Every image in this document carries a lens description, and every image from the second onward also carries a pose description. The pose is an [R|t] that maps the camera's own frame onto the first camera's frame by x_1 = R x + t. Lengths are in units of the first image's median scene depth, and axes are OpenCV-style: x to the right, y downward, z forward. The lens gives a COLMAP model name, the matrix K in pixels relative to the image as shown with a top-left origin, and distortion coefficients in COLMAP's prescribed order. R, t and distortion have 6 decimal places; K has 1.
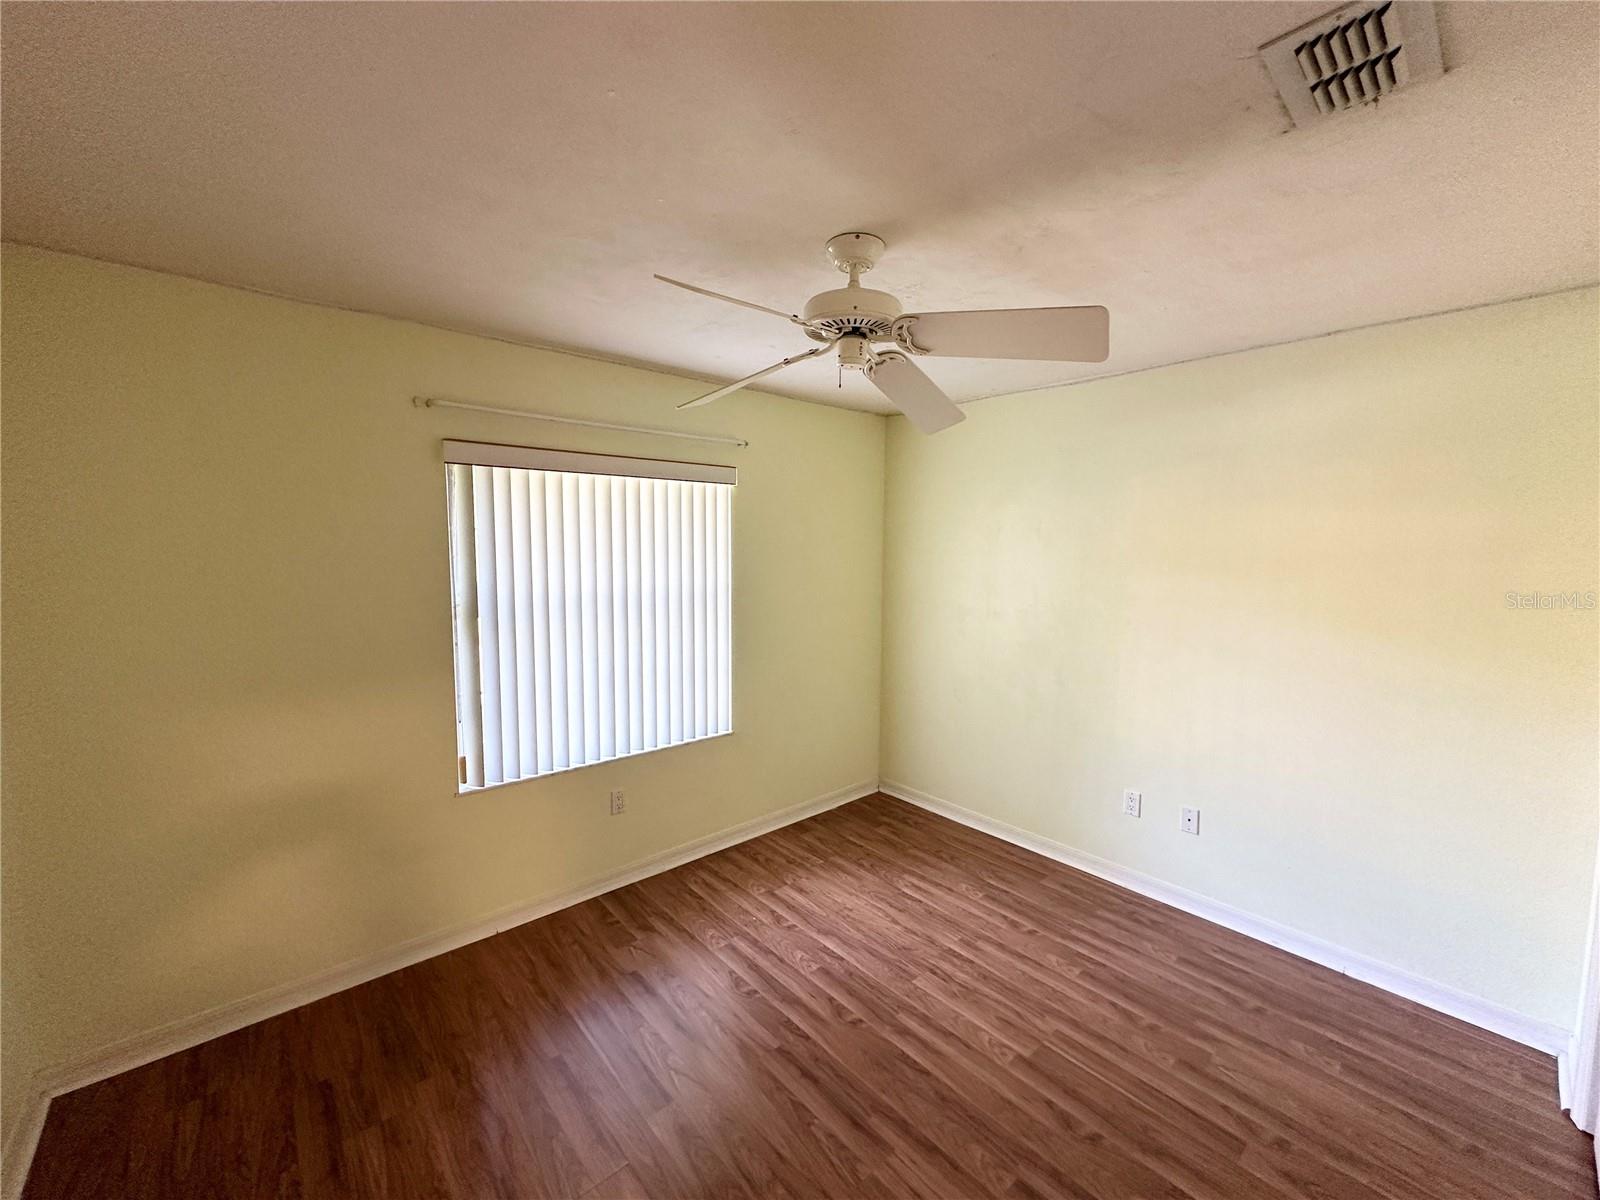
lens RADIAL K [[635.0, 0, 800.0], [0, 635.0, 600.6], [0, 0, 1]] dist [-0.001822, 0.000315]
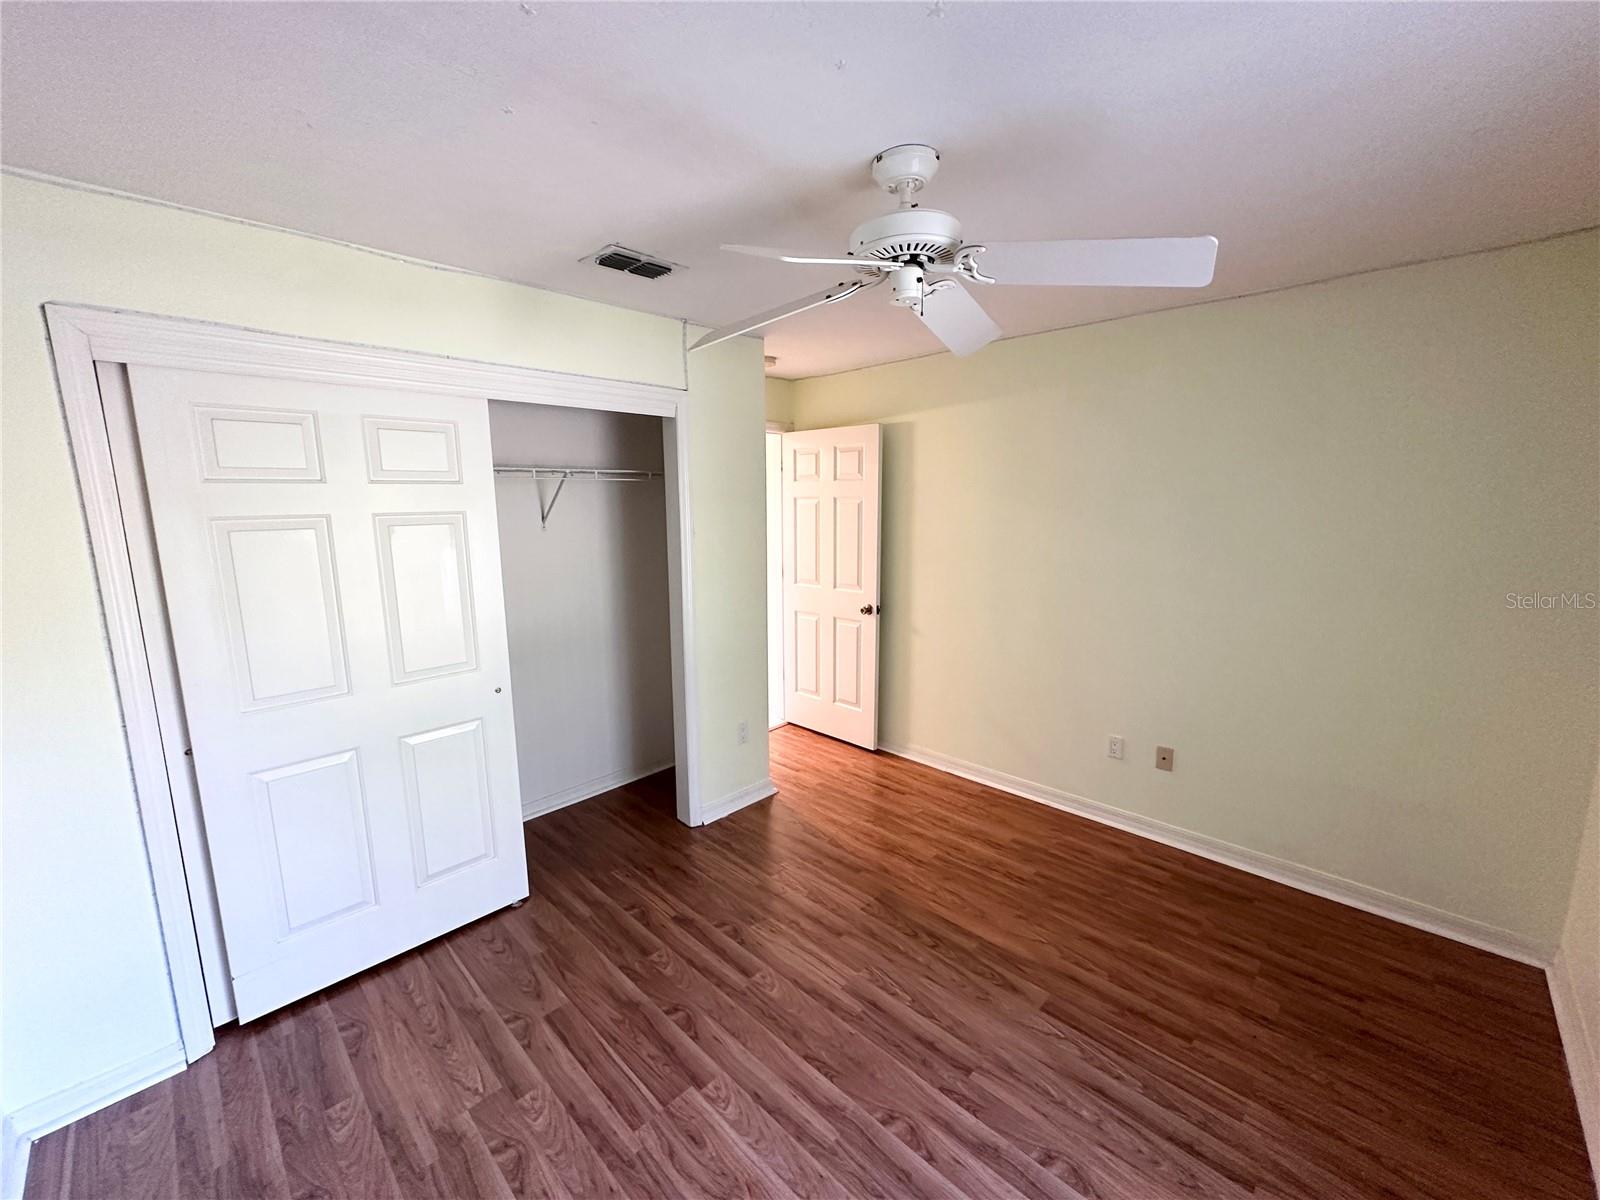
lens RADIAL K [[635.0, 0, 800.0], [0, 635.0, 600.6], [0, 0, 1]] dist [-0.001822, 0.000315]
pose [[-0.996817, 0.016116, -0.078079, 0.276148], [-0.003931, 0.968230, 0.250032, -0.166101], [0.079628, 0.249543, -0.965084, 1.759215]]
